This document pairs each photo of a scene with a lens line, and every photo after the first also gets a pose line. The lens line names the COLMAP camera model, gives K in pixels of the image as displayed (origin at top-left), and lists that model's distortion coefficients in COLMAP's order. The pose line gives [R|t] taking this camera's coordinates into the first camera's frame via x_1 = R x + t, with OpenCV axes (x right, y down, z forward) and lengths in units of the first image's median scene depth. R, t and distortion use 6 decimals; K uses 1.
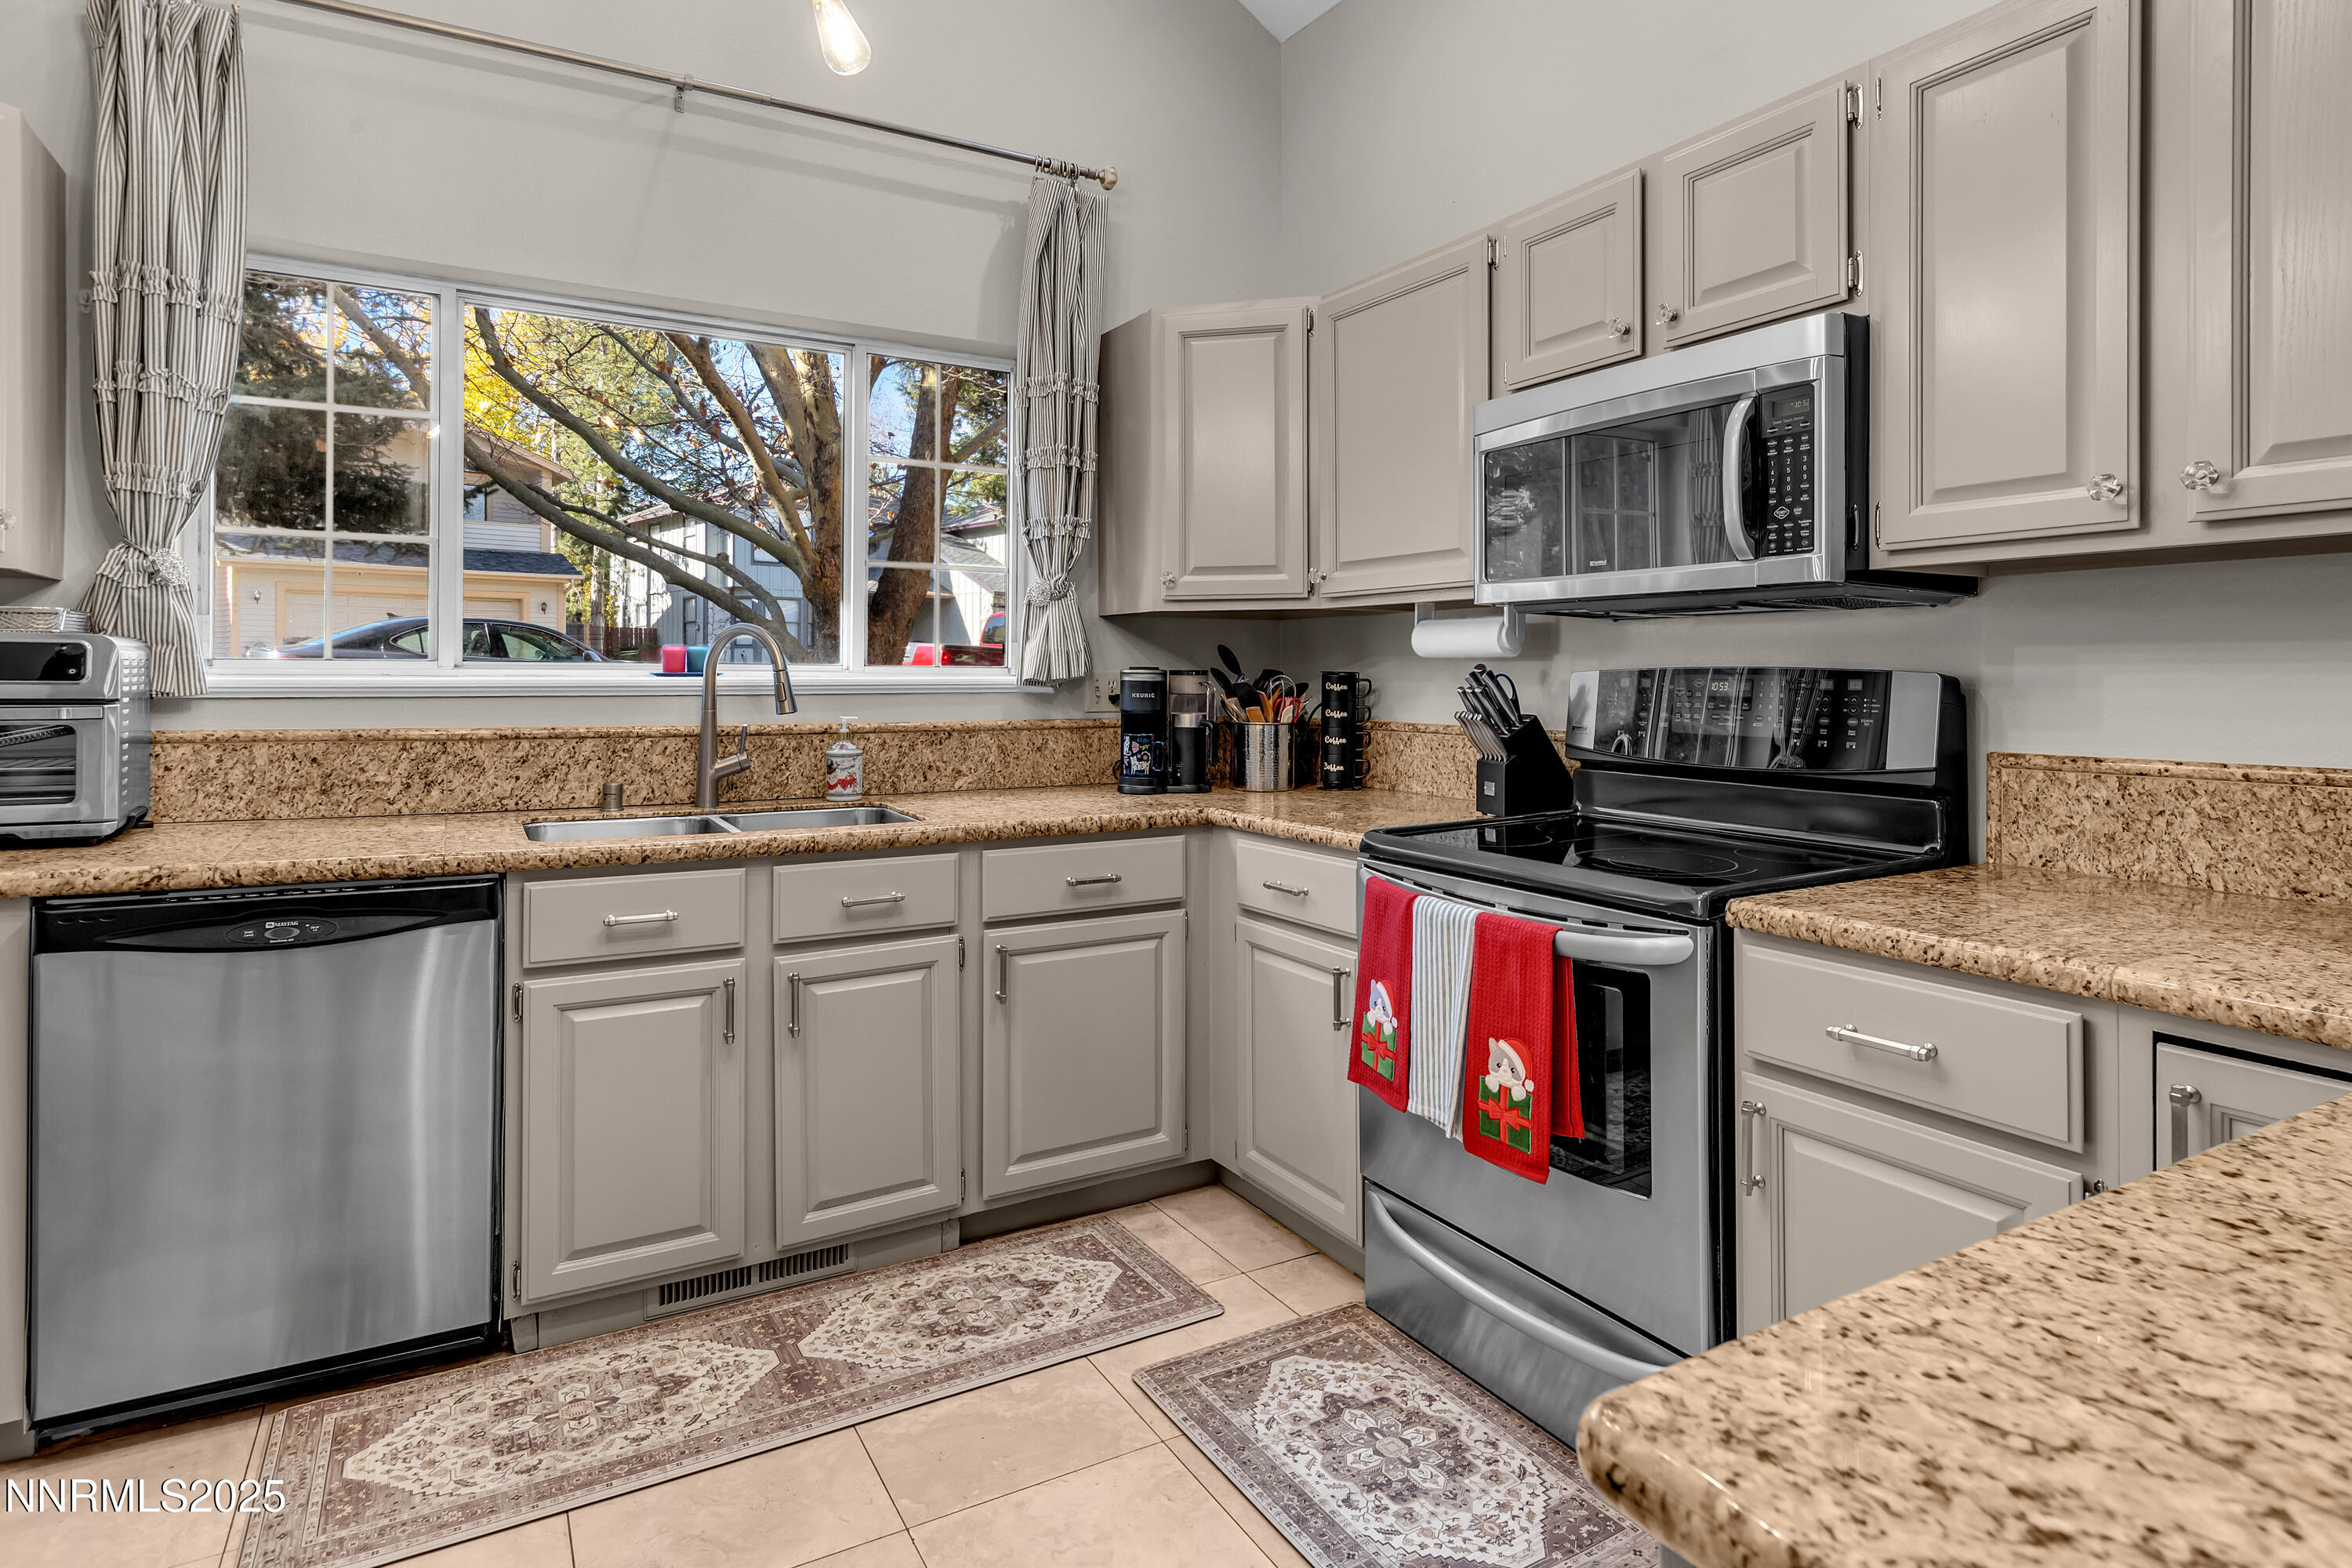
lens RADIAL K [[1221.9, 0, 1185.9], [0, 1221.9, 663.6], [0, 0, 1]] dist [0.013725, -0.001491]
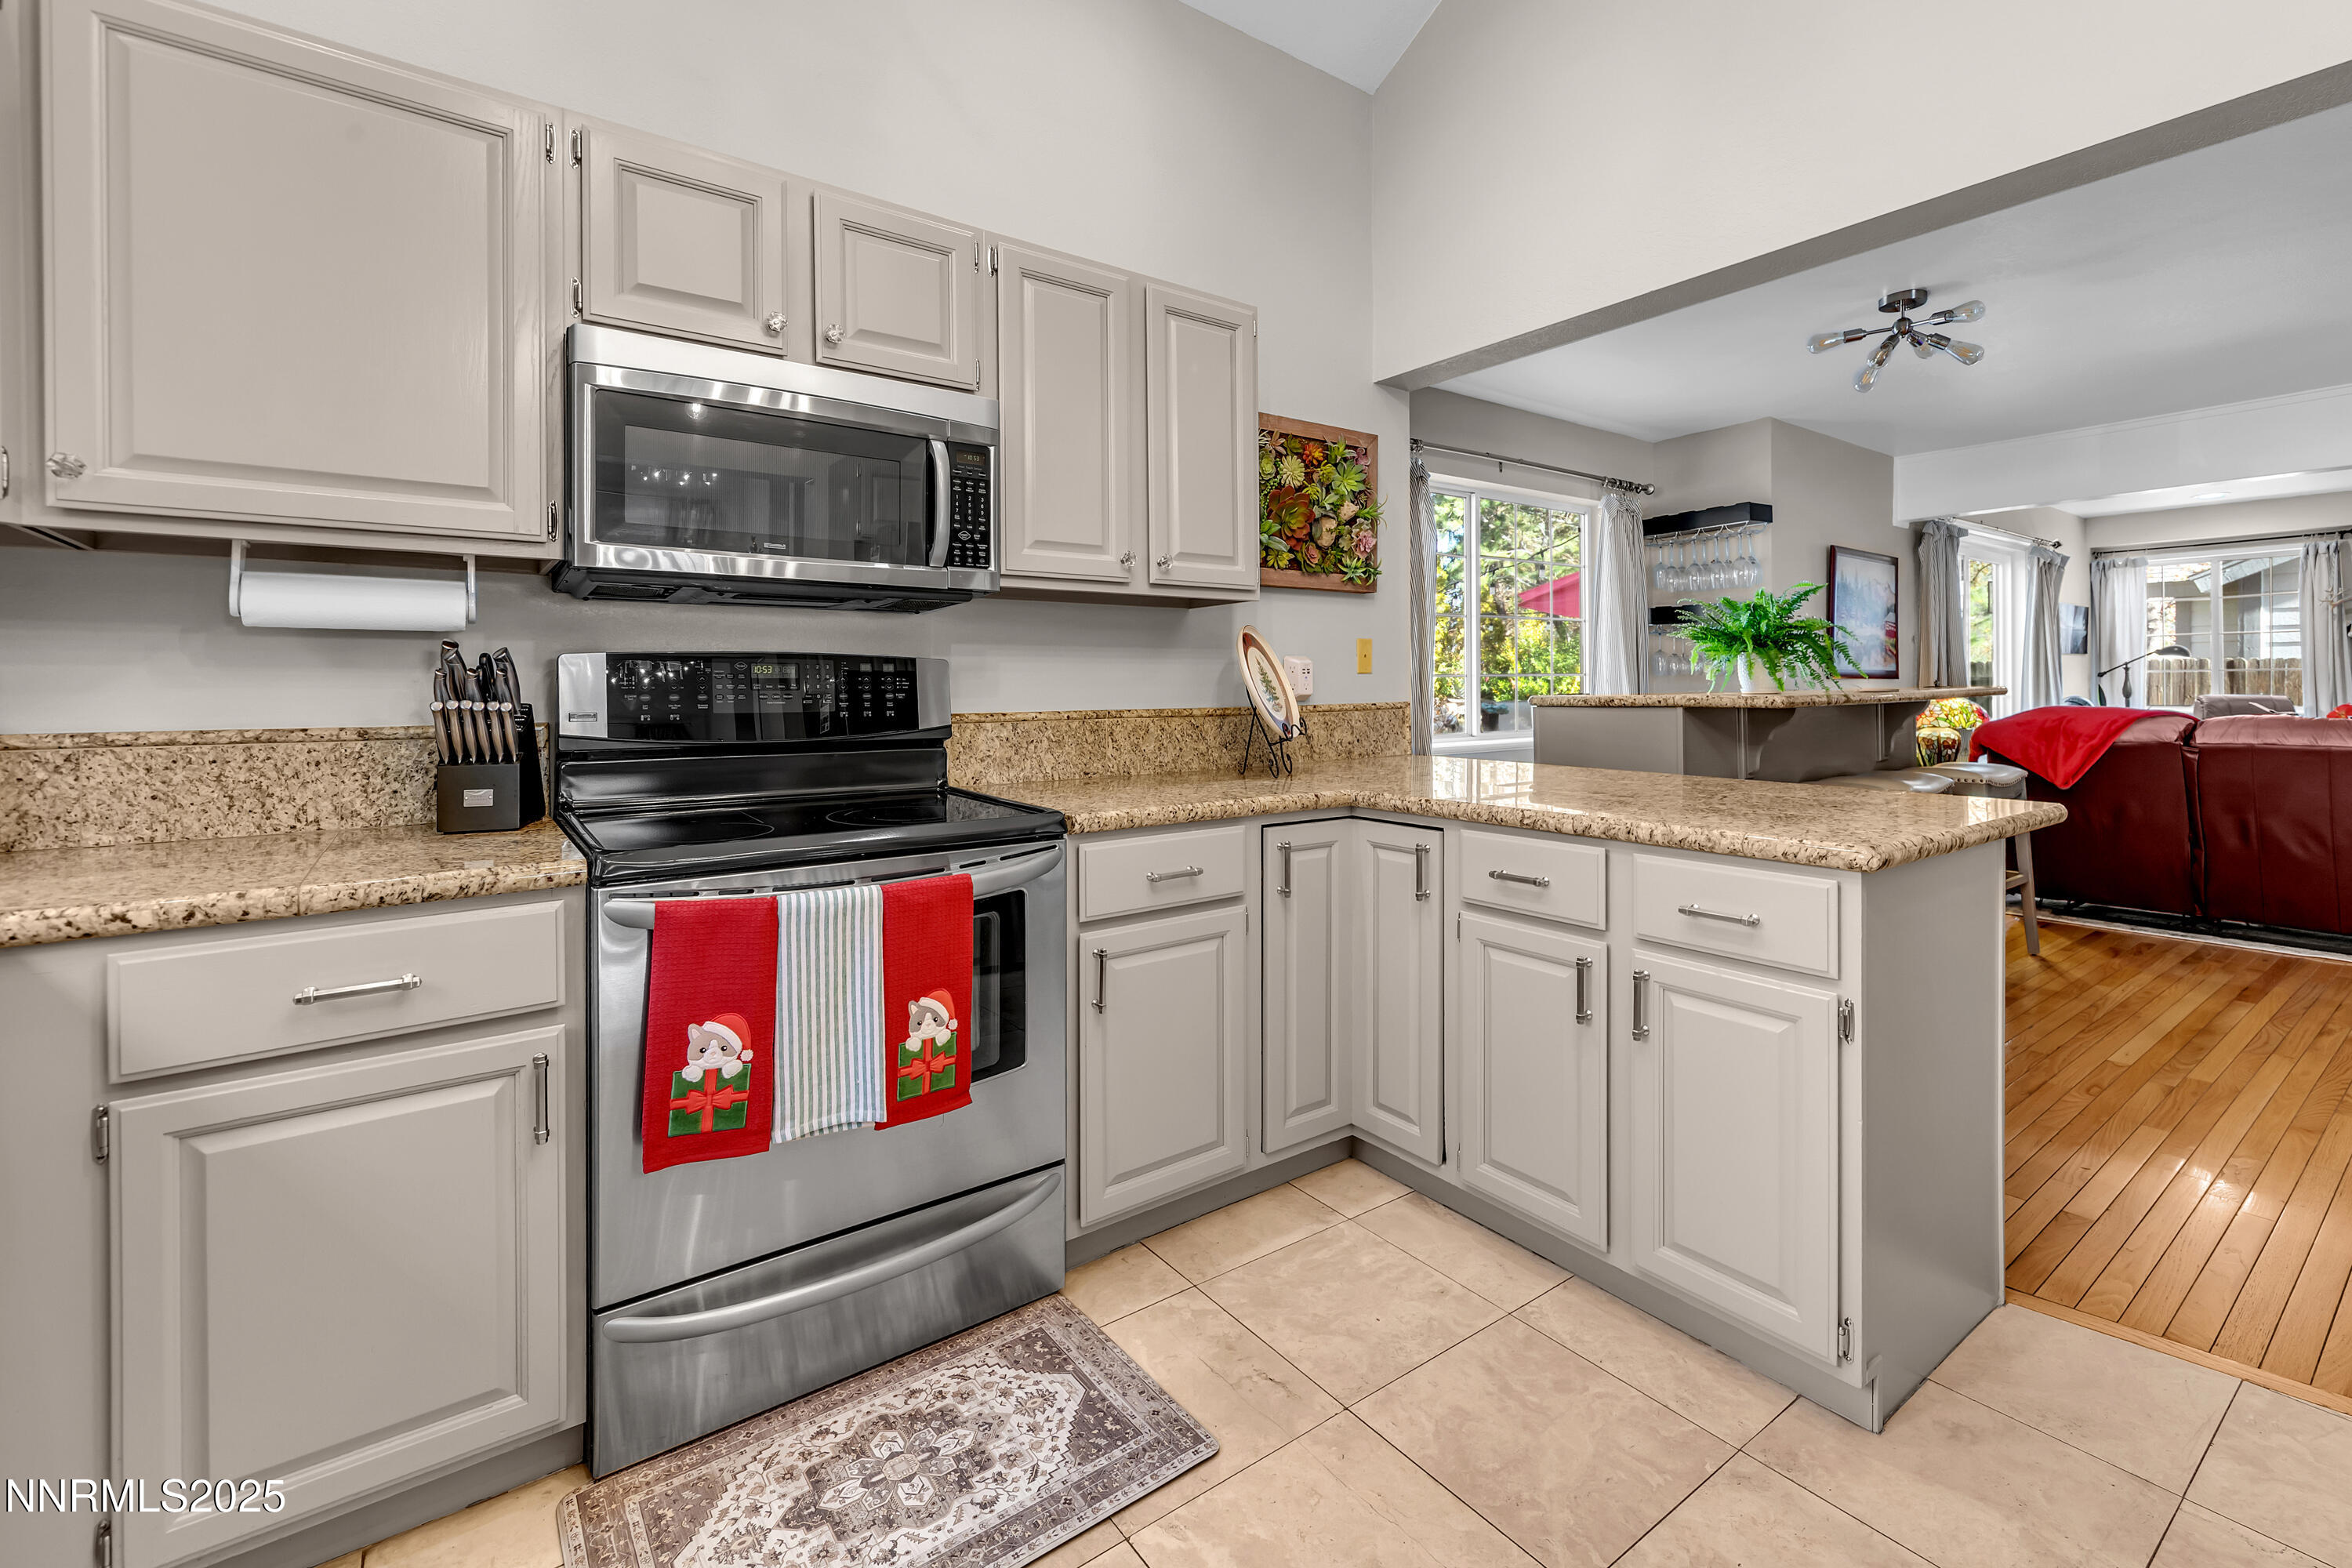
lens RADIAL K [[972.1, 0, 1235.5], [0, 972.1, 680.7], [0, 0, 1]] dist [0.002190, 0.000854]
pose [[-0.092423, 0.004413, 0.995710, -0.466683], [-0.005838, 0.999971, -0.004974, 0.029980], [-0.995703, -0.006272, -0.092395, 0.635466]]
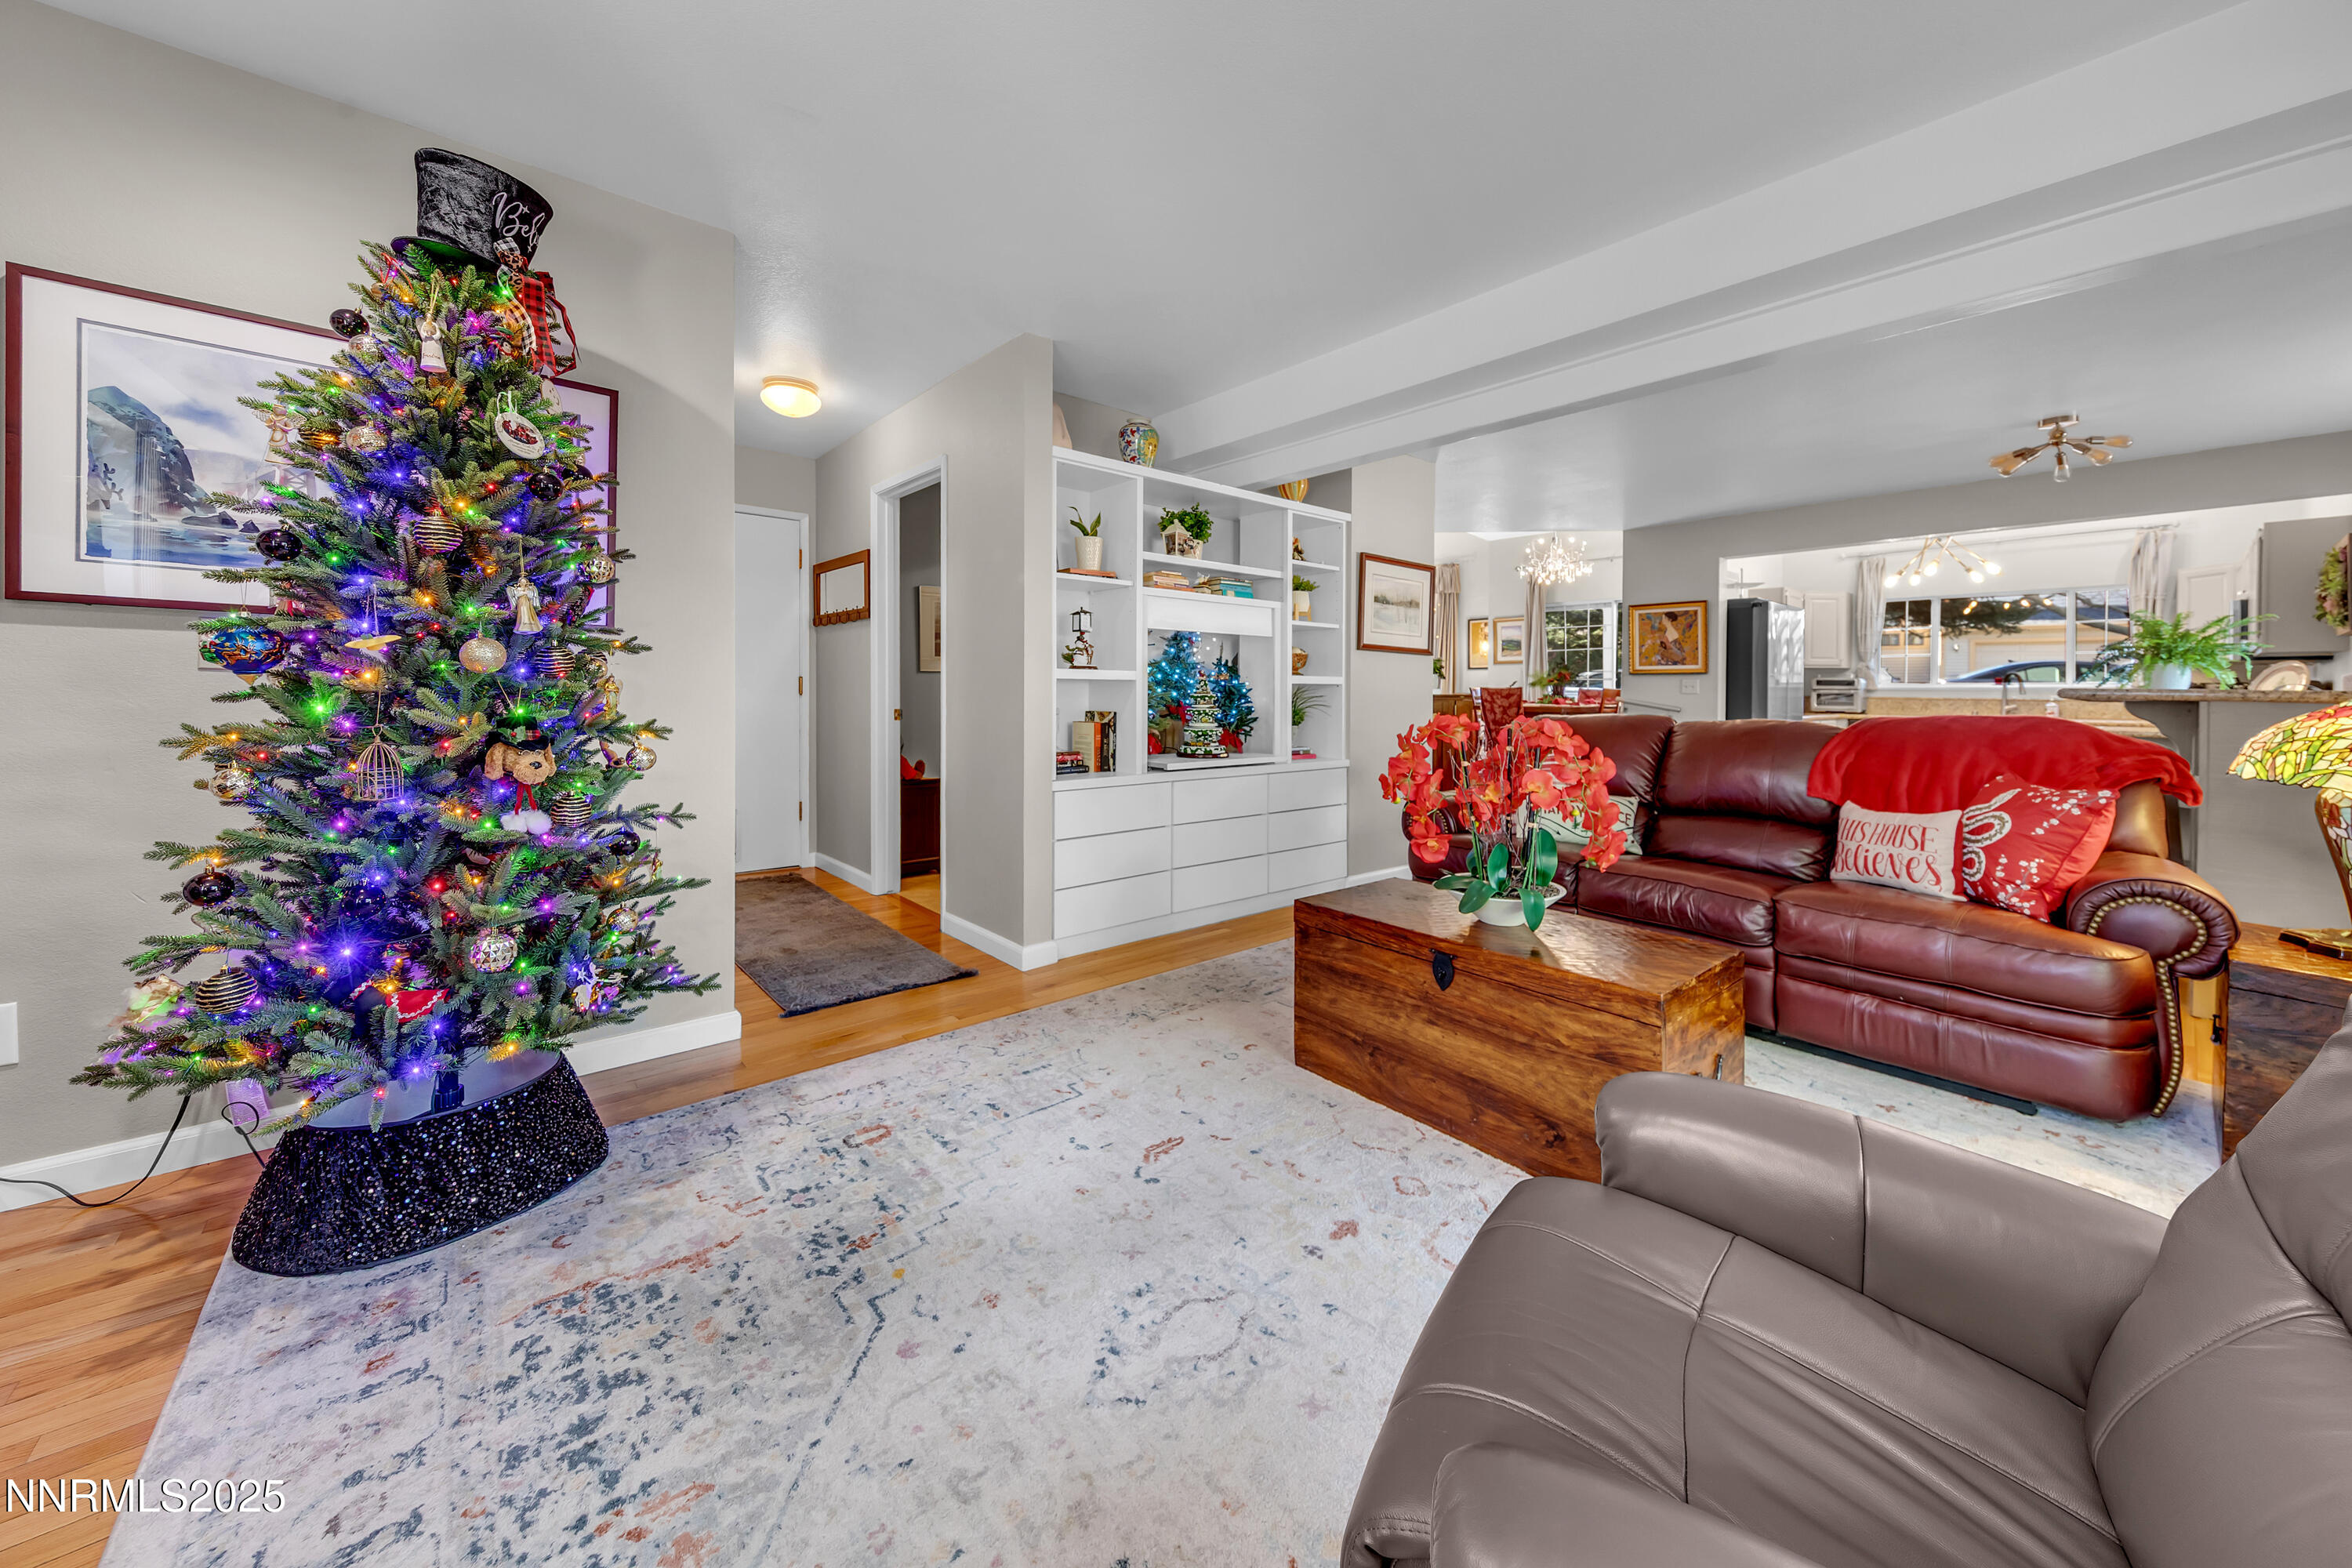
lens RADIAL K [[841.9, 0, 1175.3], [0, 841.9, 692.0], [0, 0, 1]] dist [-0.000175, 0.000006]
pose [[0.188846, 0.000668, -0.982006, 2.205405], [0.006604, 0.999976, 0.001951, 0.010100], [0.981984, -0.006853, 0.188837, -2.669540]]
